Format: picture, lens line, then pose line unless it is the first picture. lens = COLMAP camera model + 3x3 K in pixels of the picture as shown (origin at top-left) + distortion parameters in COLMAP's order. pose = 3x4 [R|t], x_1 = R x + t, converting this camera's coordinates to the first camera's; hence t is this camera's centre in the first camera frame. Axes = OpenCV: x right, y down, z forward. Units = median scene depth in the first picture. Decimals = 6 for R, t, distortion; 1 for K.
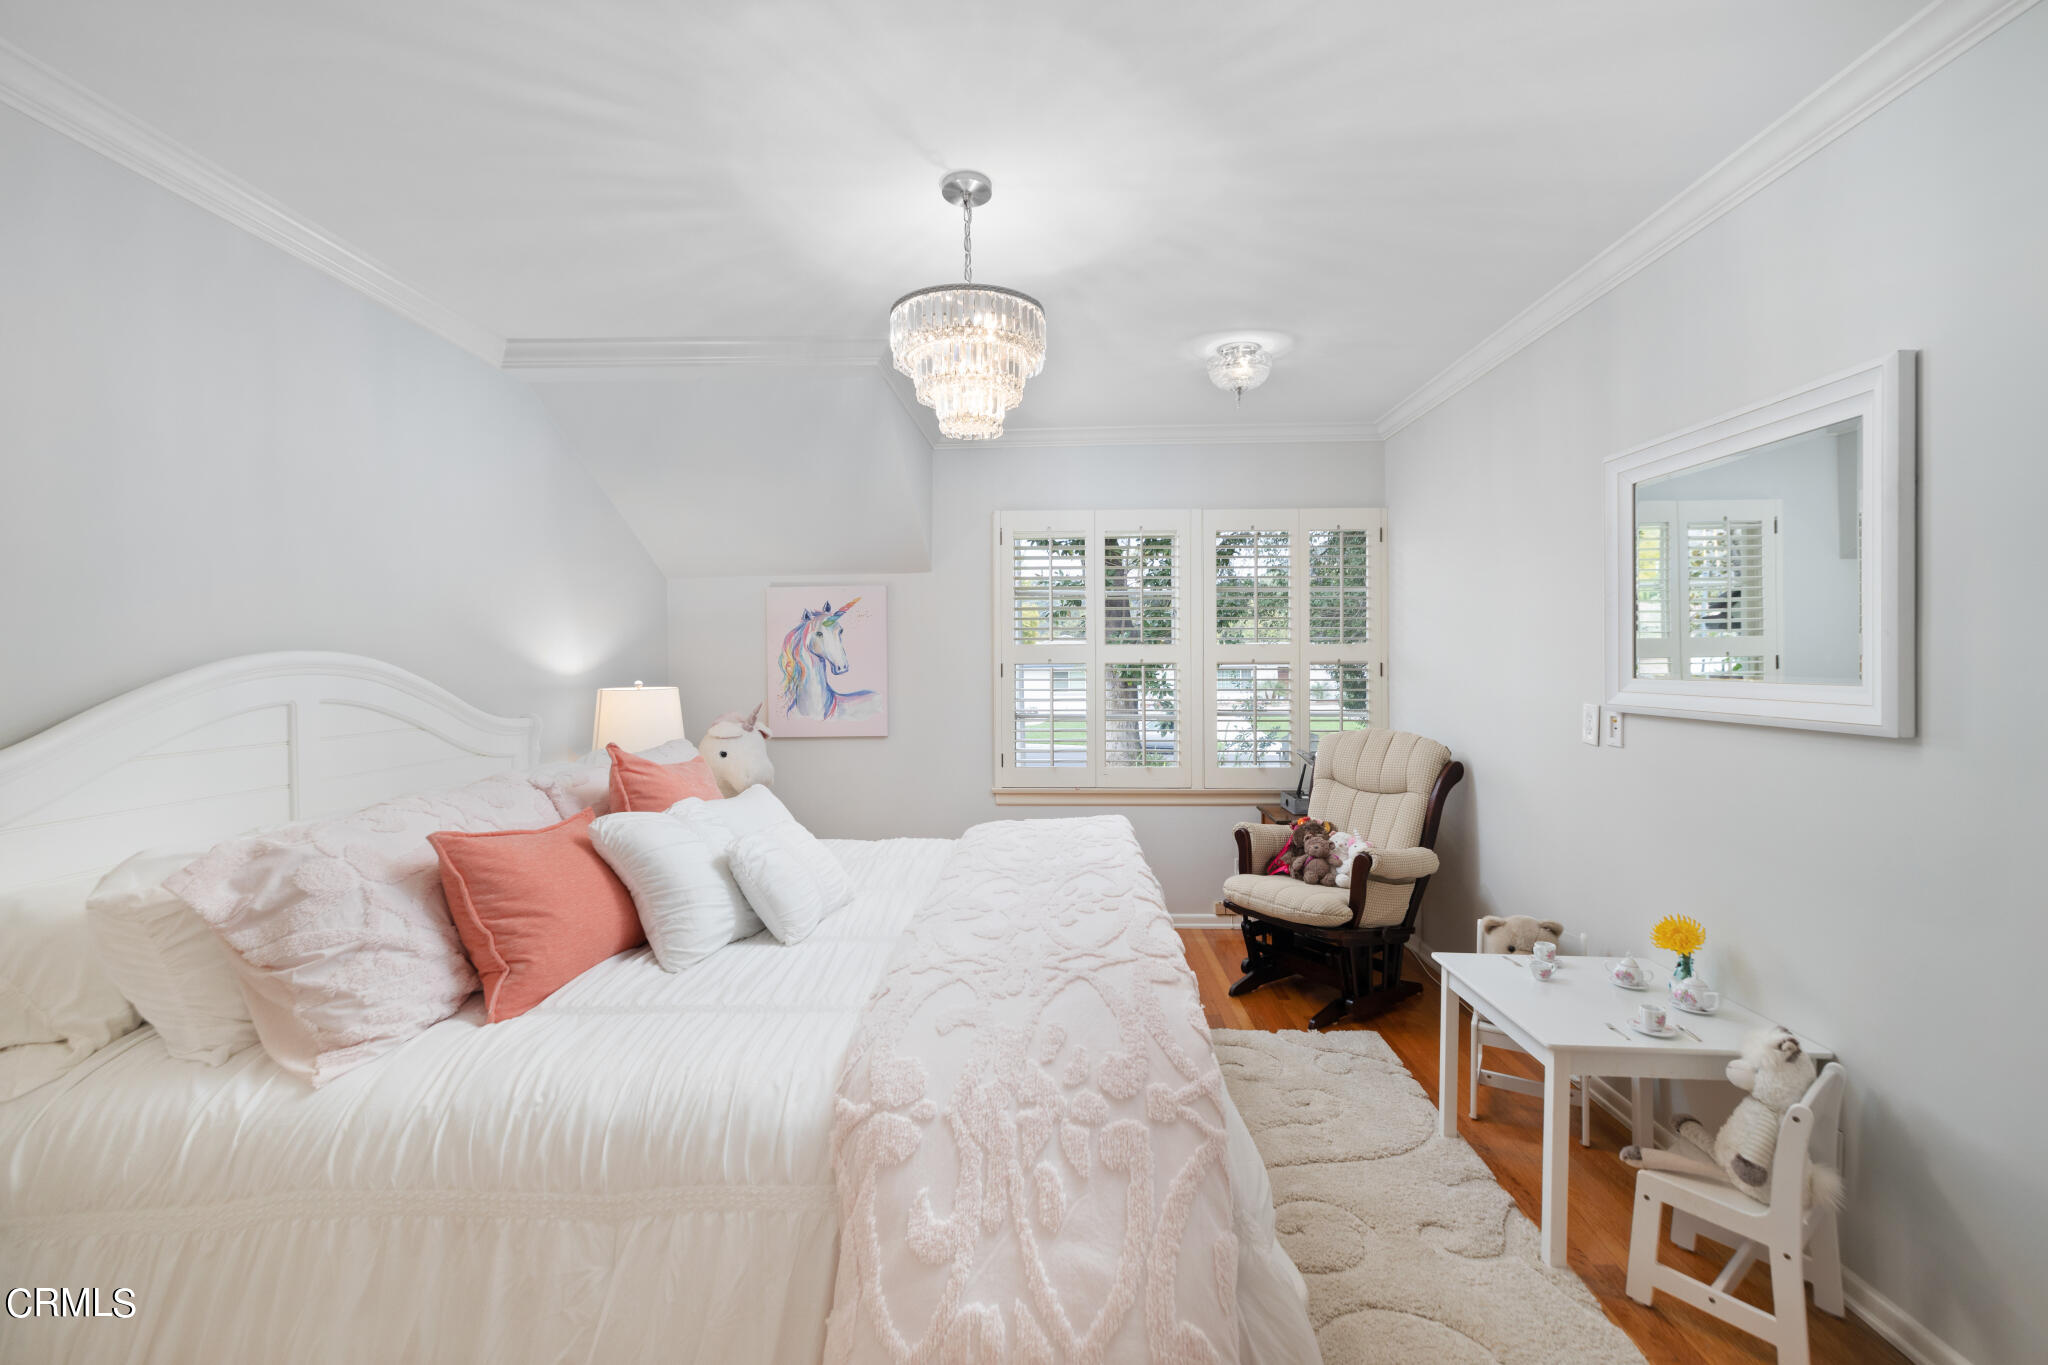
lens RADIAL K [[891.1, 0, 1043.4], [0, 891.1, 663.5], [0, 0, 1]] dist [0.000977, 0.000142]
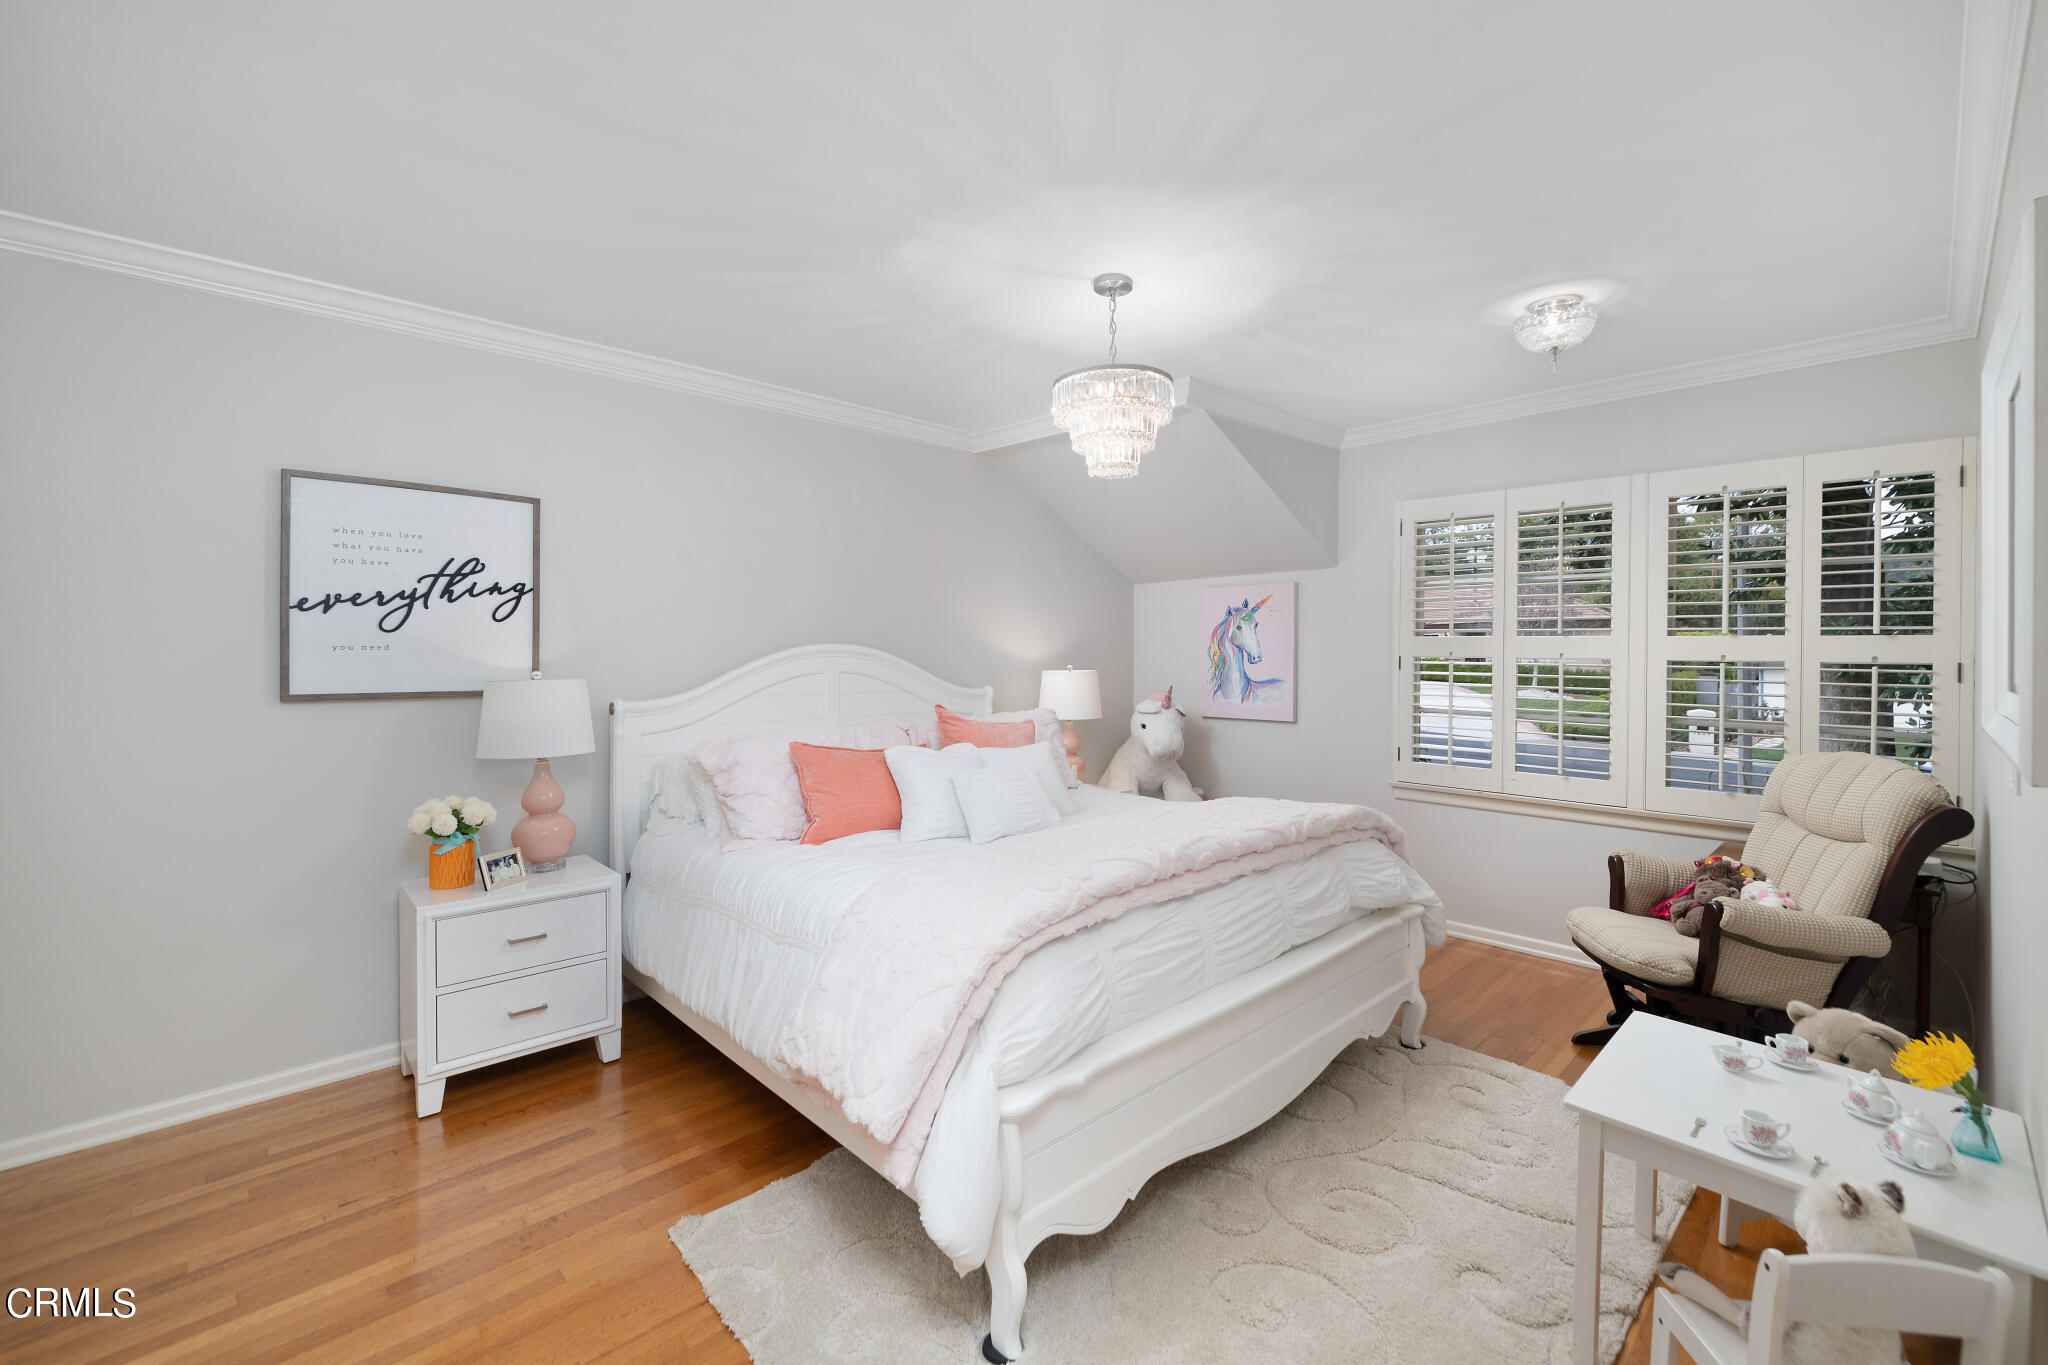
lens RADIAL K [[878.7, 0, 1024.4], [0, 878.7, 650.9], [0, 0, 1]] dist [0.023697, 0.000372]
pose [[0.727180, 0.010751, -0.686363, 0.318222], [-0.012927, 0.999915, 0.001966, -0.002234], [0.686325, 0.007443, 0.727257, 0.001045]]
